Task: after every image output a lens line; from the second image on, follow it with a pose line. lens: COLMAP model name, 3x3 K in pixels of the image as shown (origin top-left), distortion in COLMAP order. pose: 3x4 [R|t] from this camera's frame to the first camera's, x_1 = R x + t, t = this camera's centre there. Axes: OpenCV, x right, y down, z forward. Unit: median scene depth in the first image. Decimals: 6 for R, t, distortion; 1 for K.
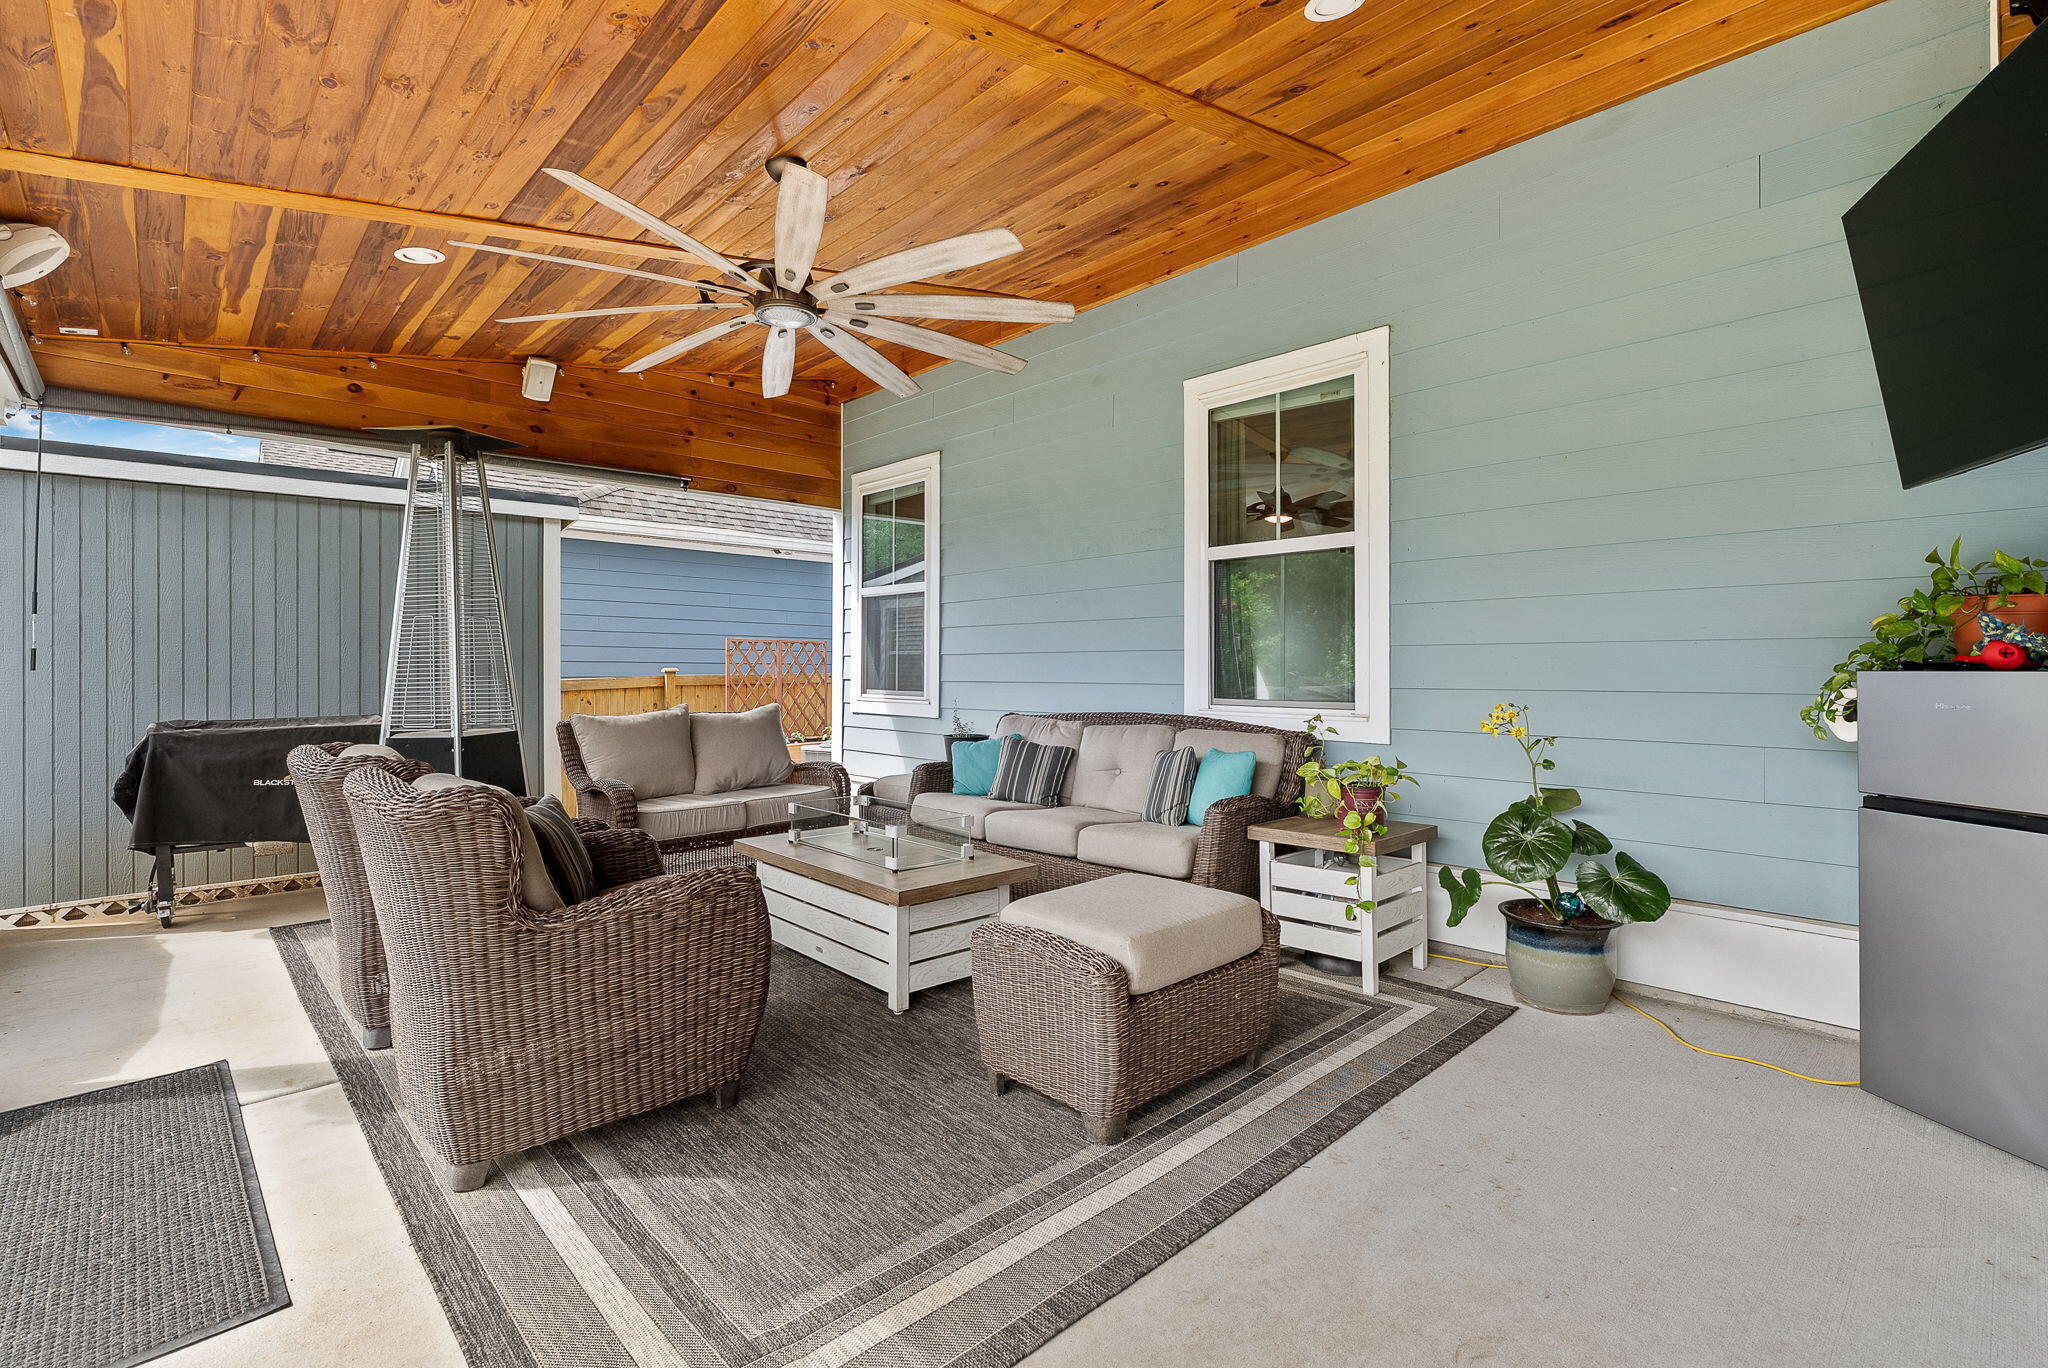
lens RADIAL K [[931.0, 0, 1023.0], [0, 931.0, 666.0], [0, 0, 1]] dist [0.000881, 0.000322]
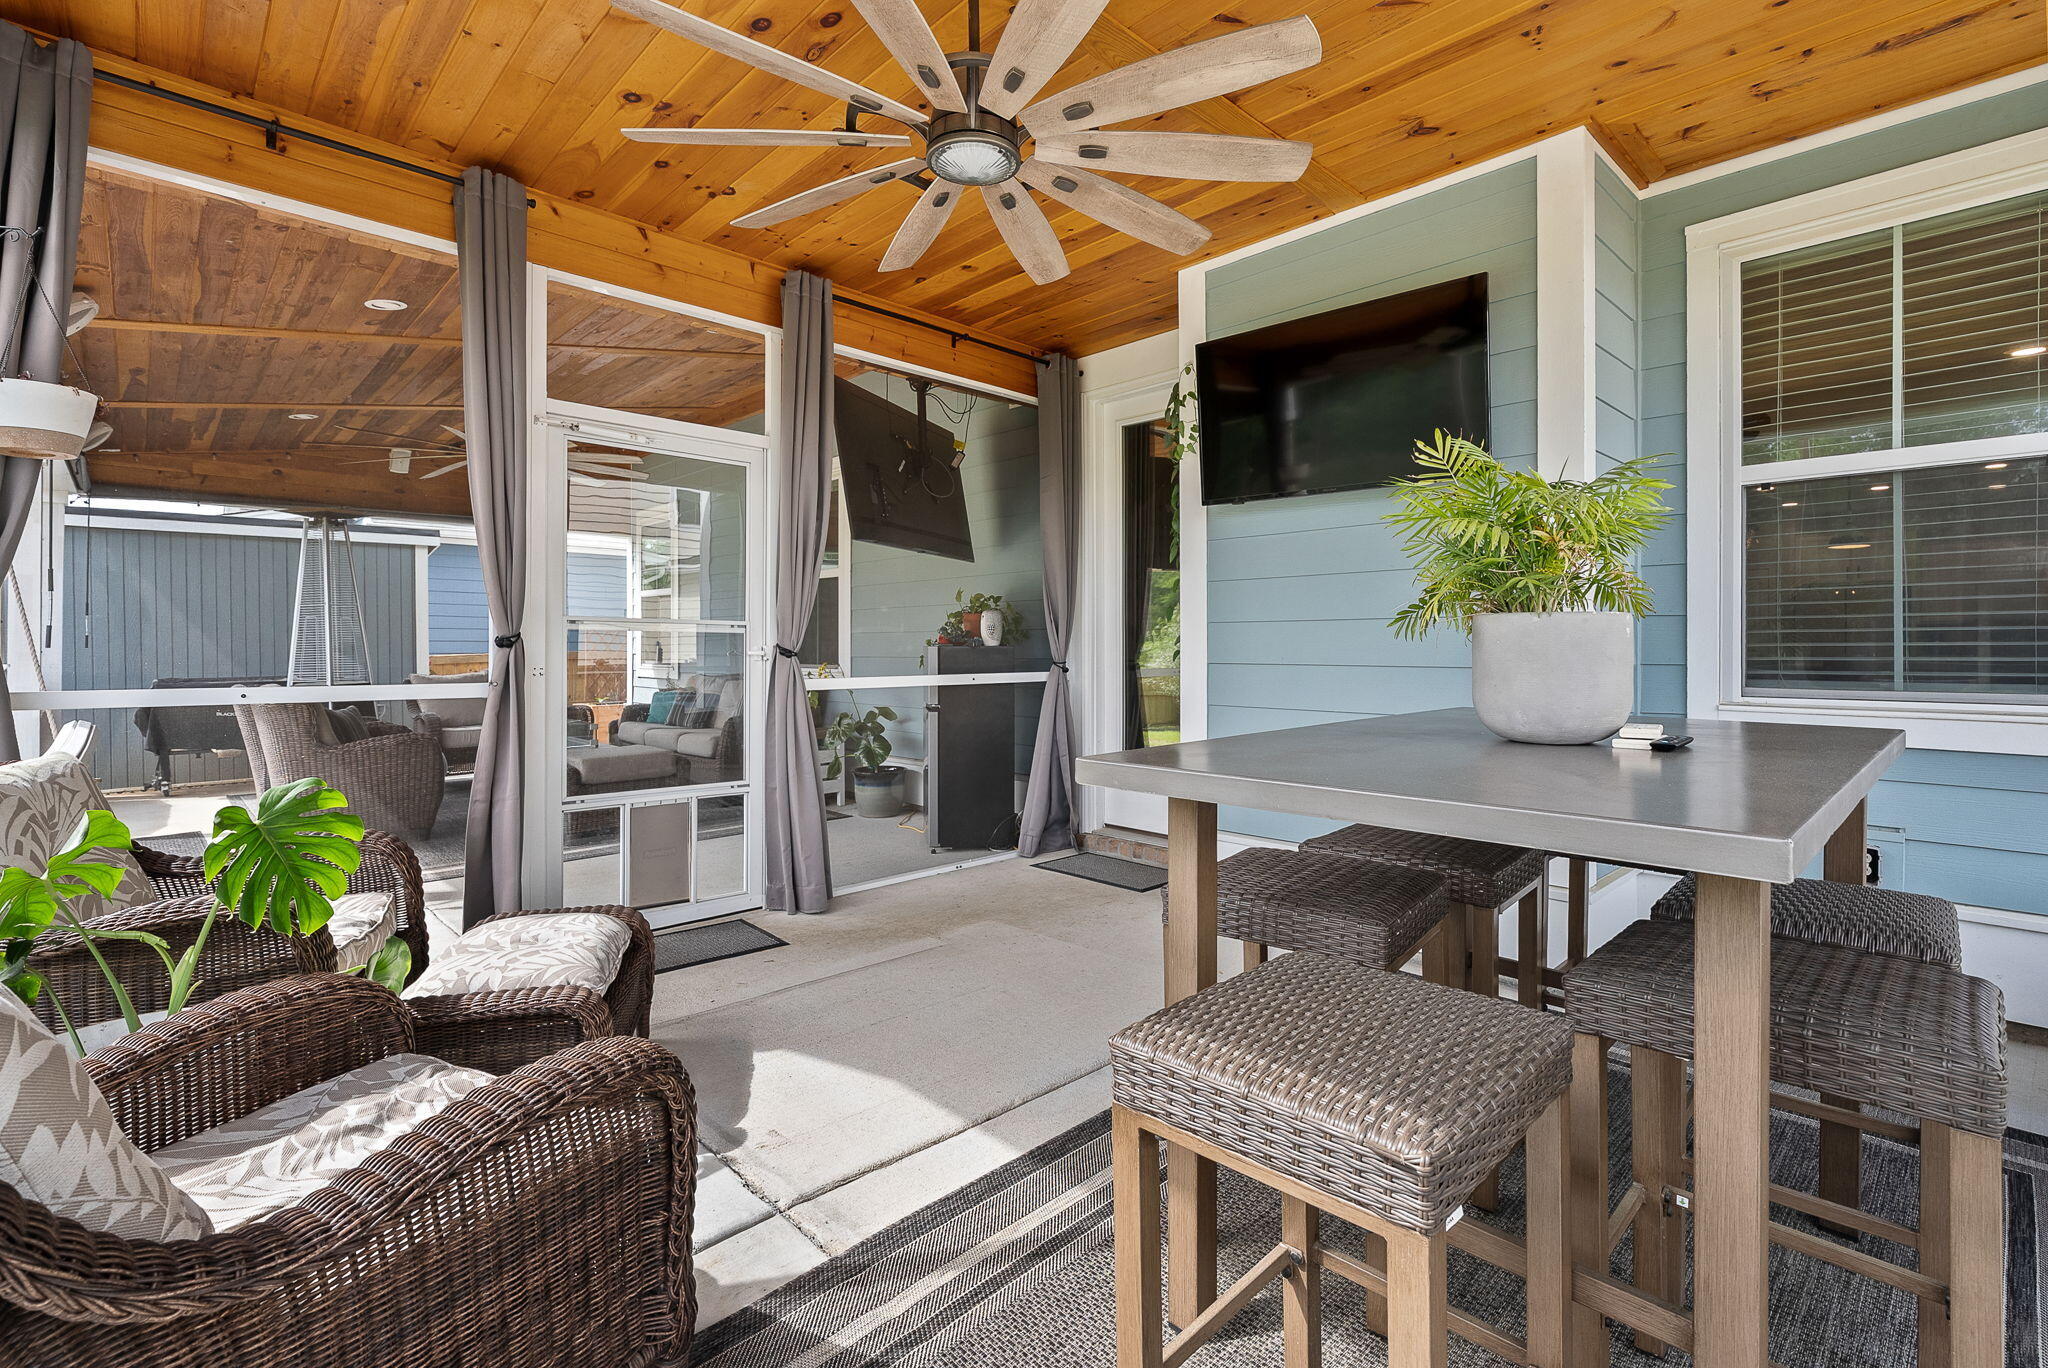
lens RADIAL K [[931.0, 0, 1023.0], [0, 931.0, 666.0], [0, 0, 1]] dist [0.000881, 0.000322]
pose [[0.999927, 0.001594, 0.011993, 0.605570], [-0.001851, 0.999768, 0.021441, 0.000349], [-0.011956, -0.021462, 0.999698, -0.693149]]
